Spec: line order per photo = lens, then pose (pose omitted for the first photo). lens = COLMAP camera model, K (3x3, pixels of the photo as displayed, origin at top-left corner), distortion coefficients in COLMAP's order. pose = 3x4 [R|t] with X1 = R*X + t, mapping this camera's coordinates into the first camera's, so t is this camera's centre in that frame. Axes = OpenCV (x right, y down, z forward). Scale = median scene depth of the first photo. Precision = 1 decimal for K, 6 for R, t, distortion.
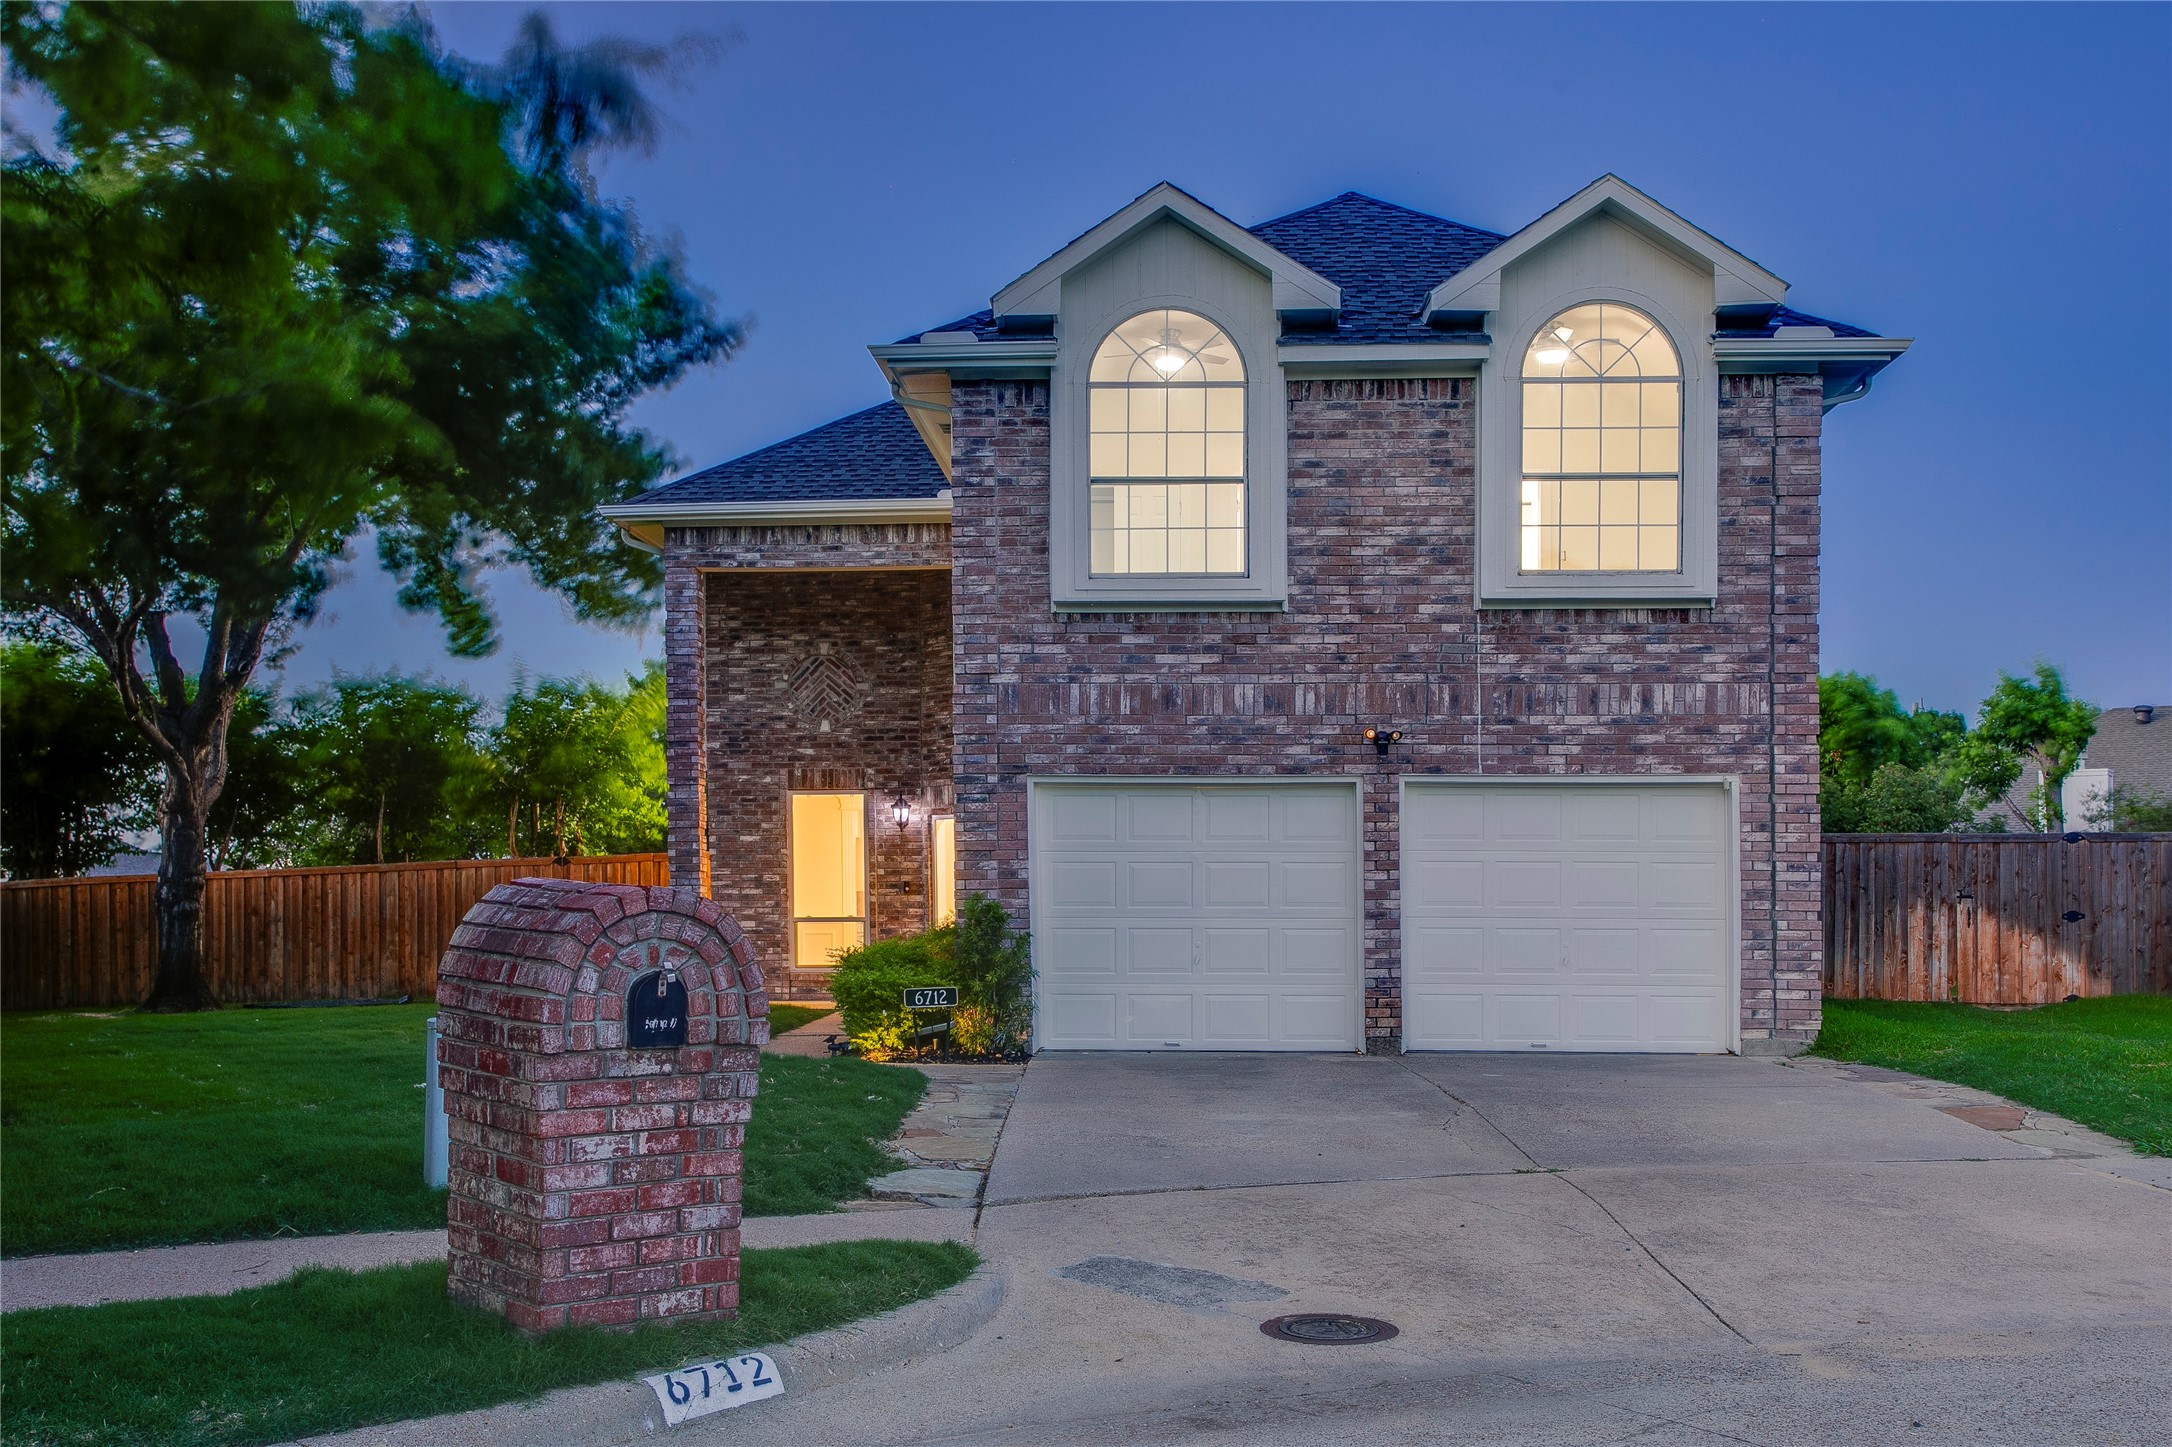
lens RADIAL K [[1435.9, 0, 1086.4], [0, 1435.9, 828.1], [0, 0, 1]] dist [0.020497, 0.002458]
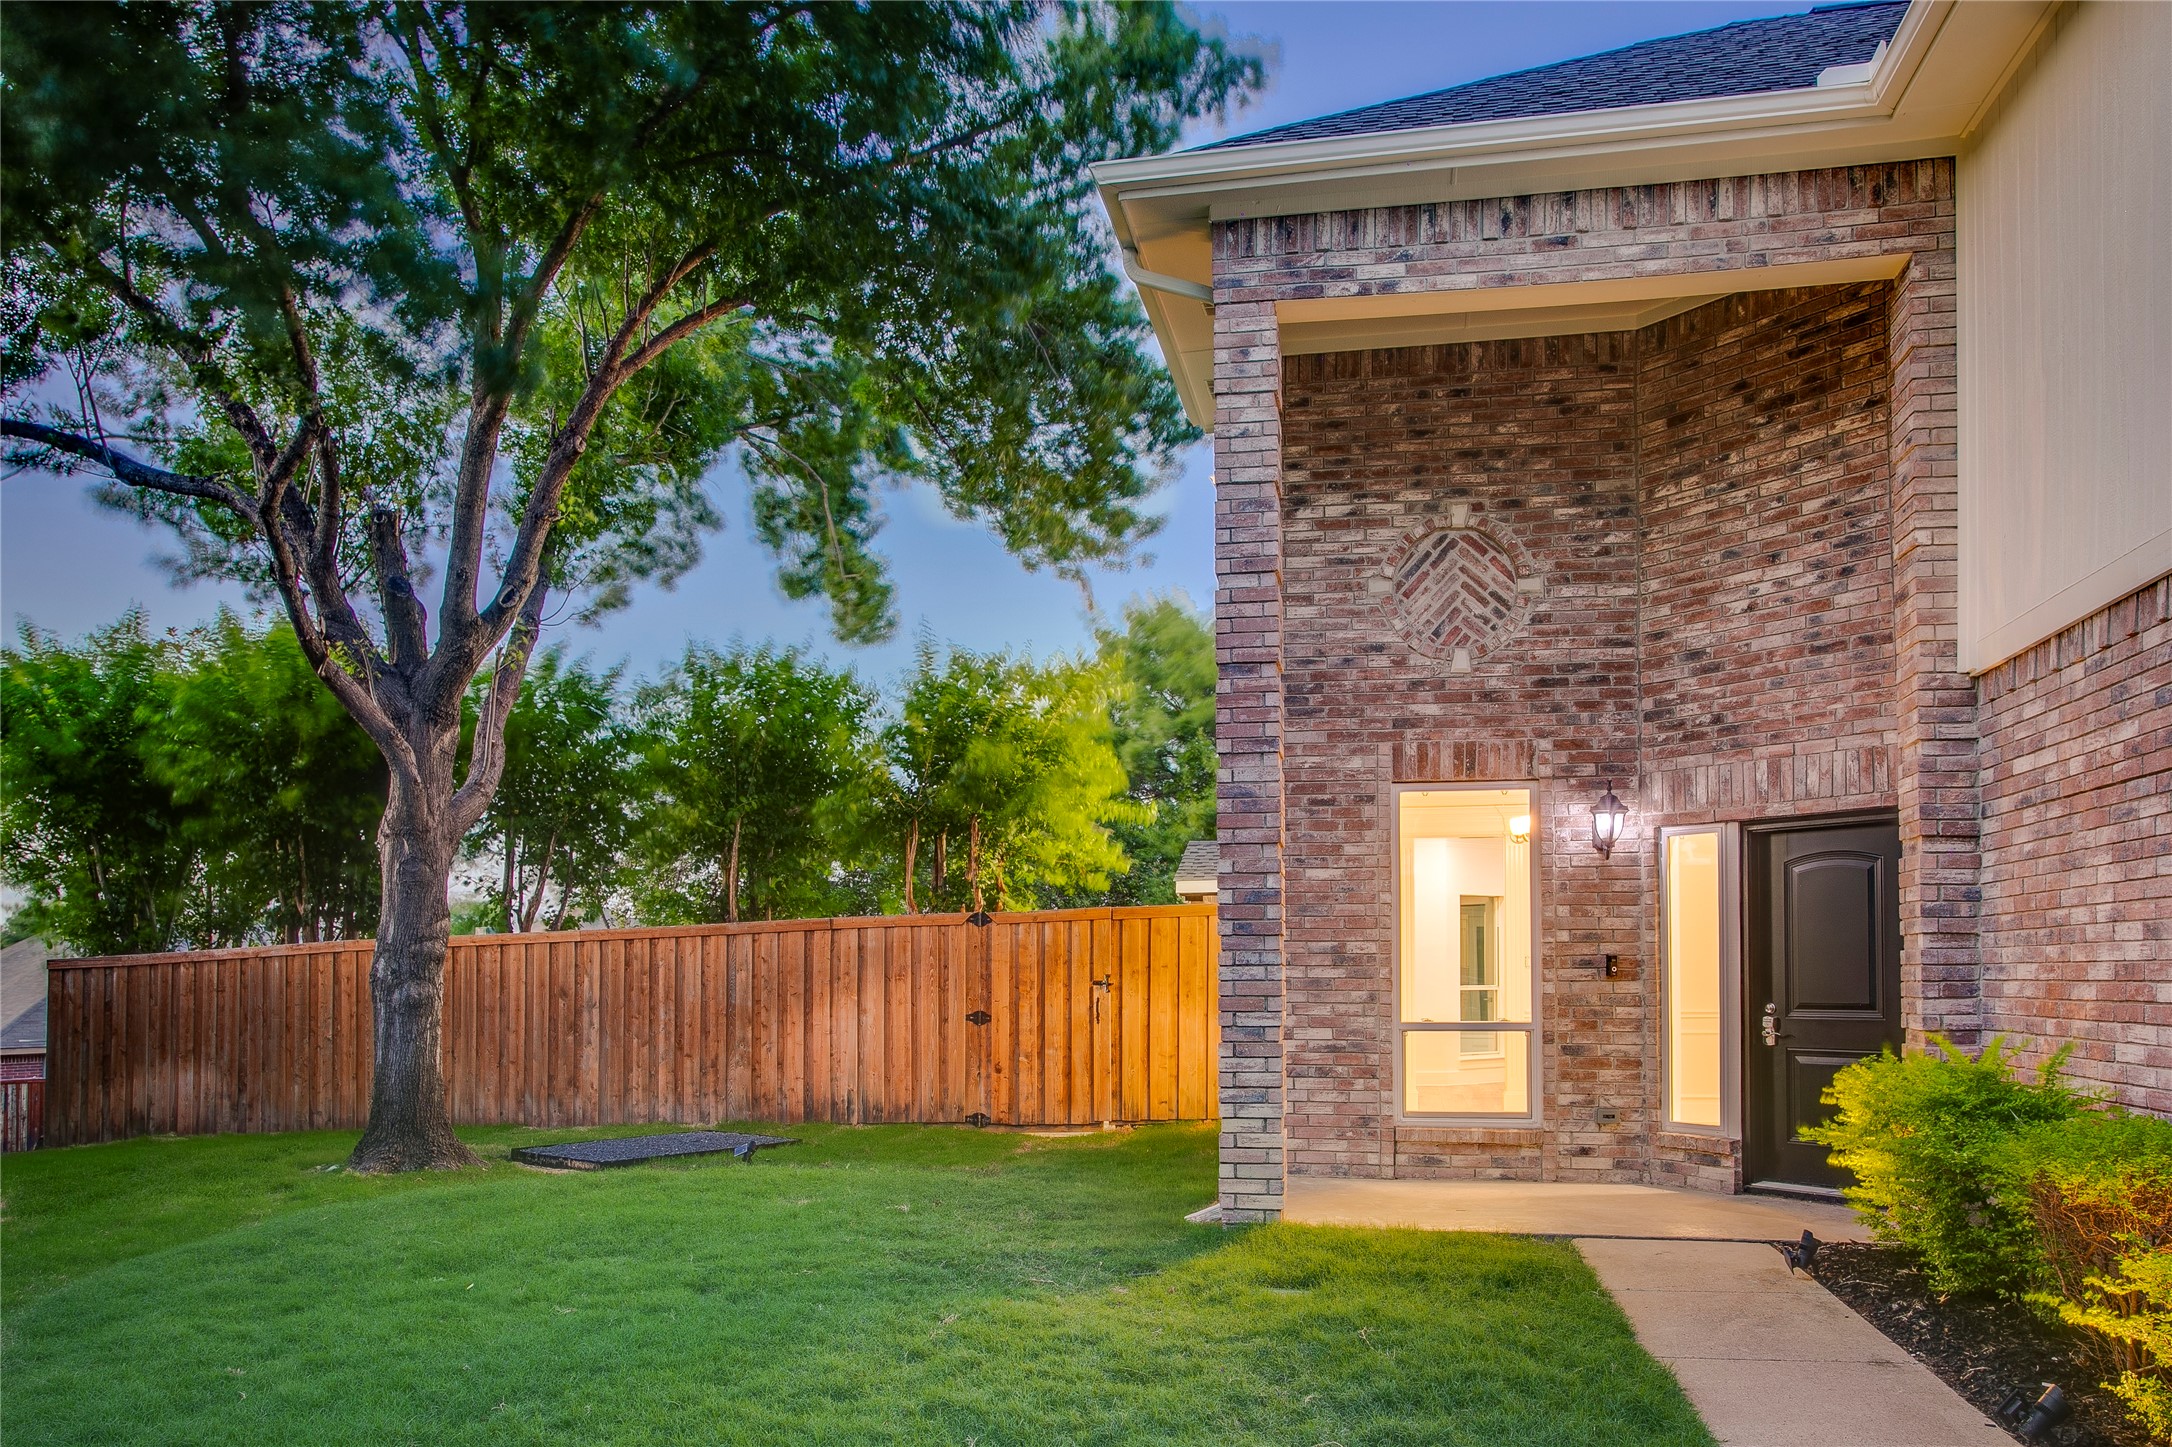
lens RADIAL K [[1150.9, 0, 1061.4], [0, 1150.9, 749.7], [0, 0, 1]] dist [-0.012156, 0.001238]
pose [[0.969664, -0.037085, -0.241610, -0.220345], [0.006299, 0.991887, -0.126969, 0.014886], [0.244359, 0.121596, 0.962031, 0.547615]]
